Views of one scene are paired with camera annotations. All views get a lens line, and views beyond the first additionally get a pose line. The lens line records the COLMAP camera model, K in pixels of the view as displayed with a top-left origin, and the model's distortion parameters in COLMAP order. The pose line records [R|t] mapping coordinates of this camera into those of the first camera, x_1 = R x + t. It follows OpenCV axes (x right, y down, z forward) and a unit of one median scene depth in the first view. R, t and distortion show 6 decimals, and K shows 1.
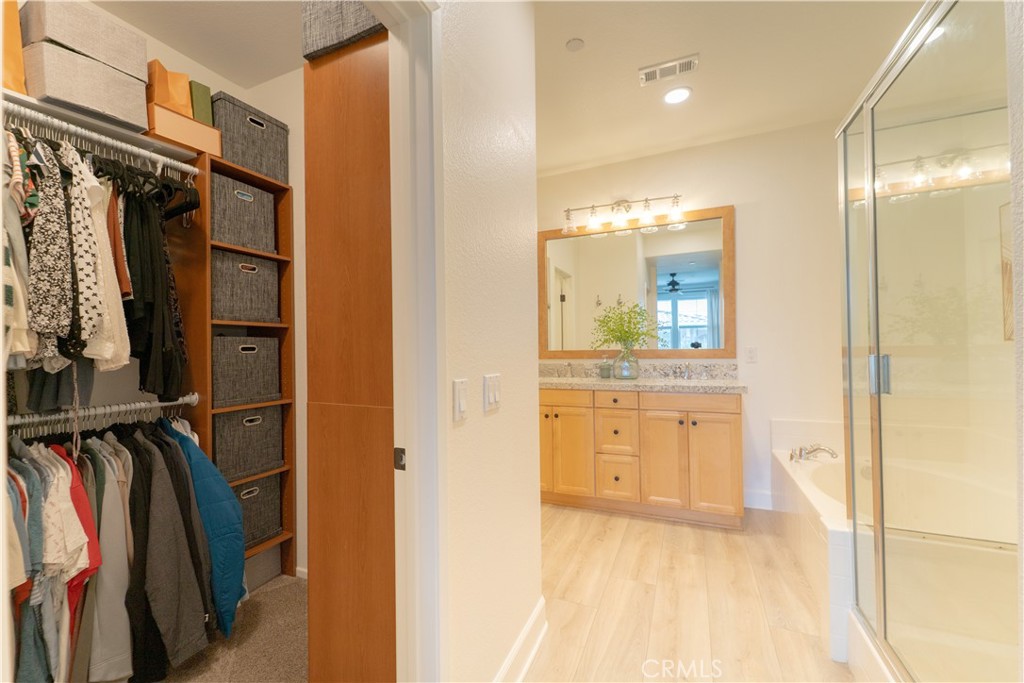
lens RADIAL K [[410.3, 0, 510.7], [0, 410.3, 343.6], [0, 0, 1]] dist [0.005451, -0.002740]
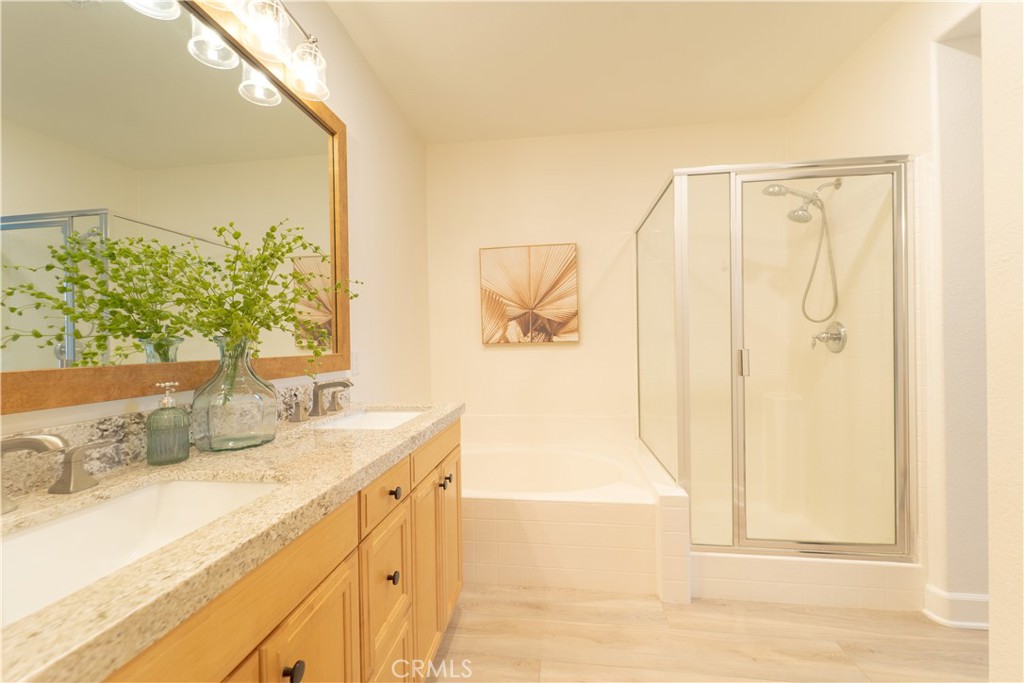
lens RADIAL K [[410.3, 0, 506.5], [0, 410.3, 343.7], [0, 0, 1]] dist [0.005451, -0.002740]
pose [[-0.277586, 0.017353, 0.960544, -0.119395], [0.010657, 0.999831, -0.014983, 0.008406], [-0.960642, 0.006077, -0.277724, 0.896607]]
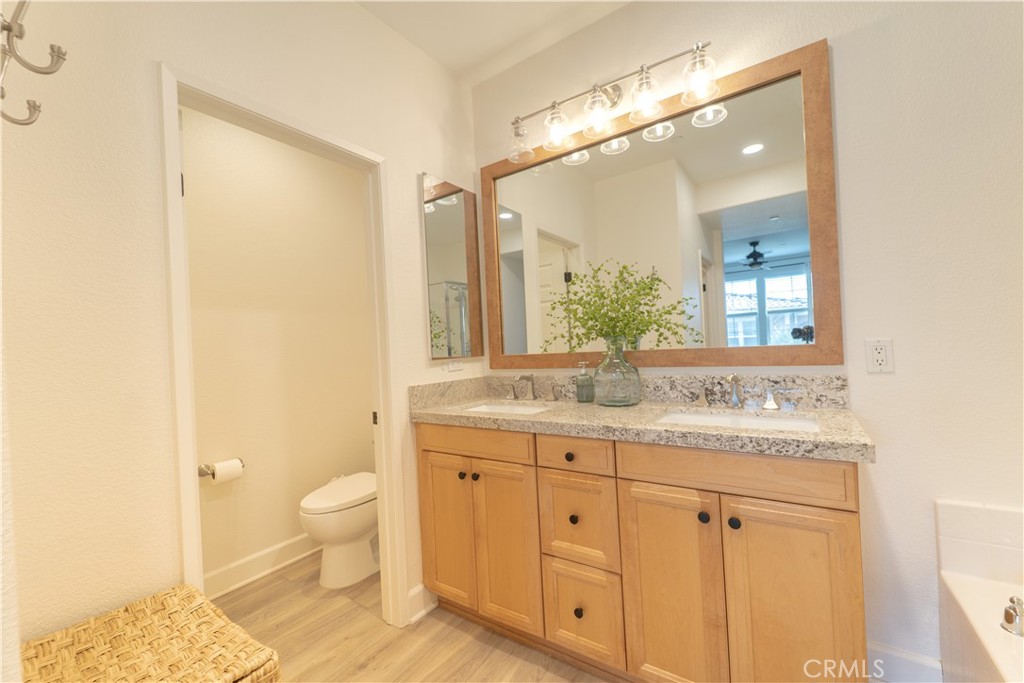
lens RADIAL K [[410.3, 0, 509.4], [0, 410.3, 343.3], [0, 0, 1]] dist [0.005451, -0.002740]
pose [[0.980471, -0.034570, -0.193604, 0.253569], [0.035893, 0.999350, 0.003328, -0.003114], [0.193363, -0.010212, 0.981074, 0.442983]]
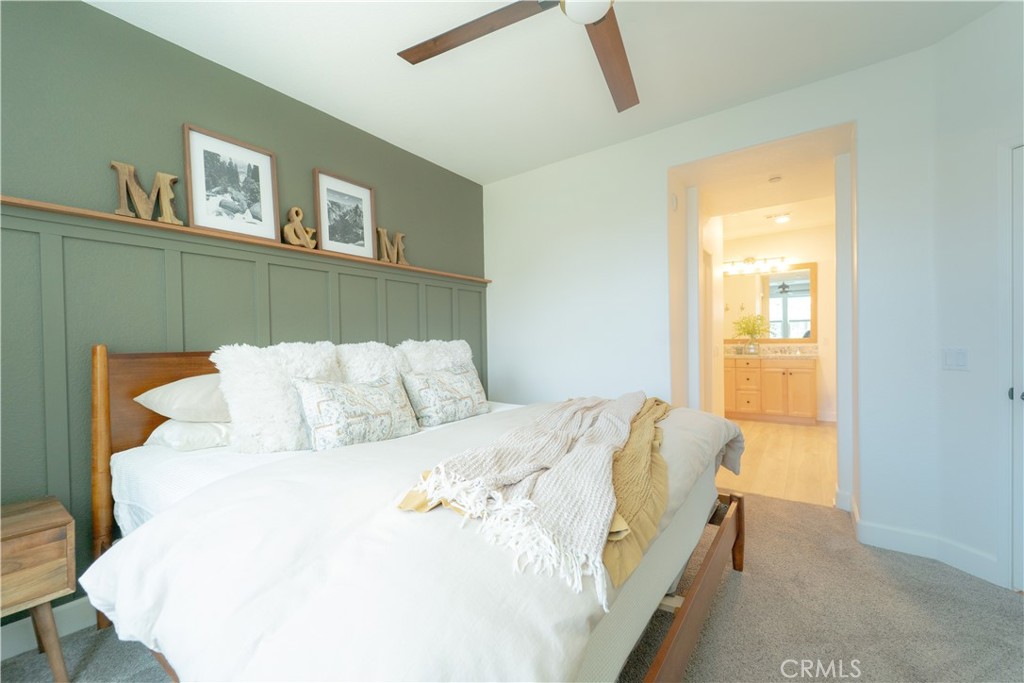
lens RADIAL K [[410.3, 0, 507.9], [0, 410.3, 343.6], [0, 0, 1]] dist [0.005451, -0.002740]
pose [[0.976095, -0.000607, -0.217342, -0.413380], [0.004800, 0.999812, 0.018765, -0.003824], [0.217290, -0.019359, 0.975915, -1.111256]]
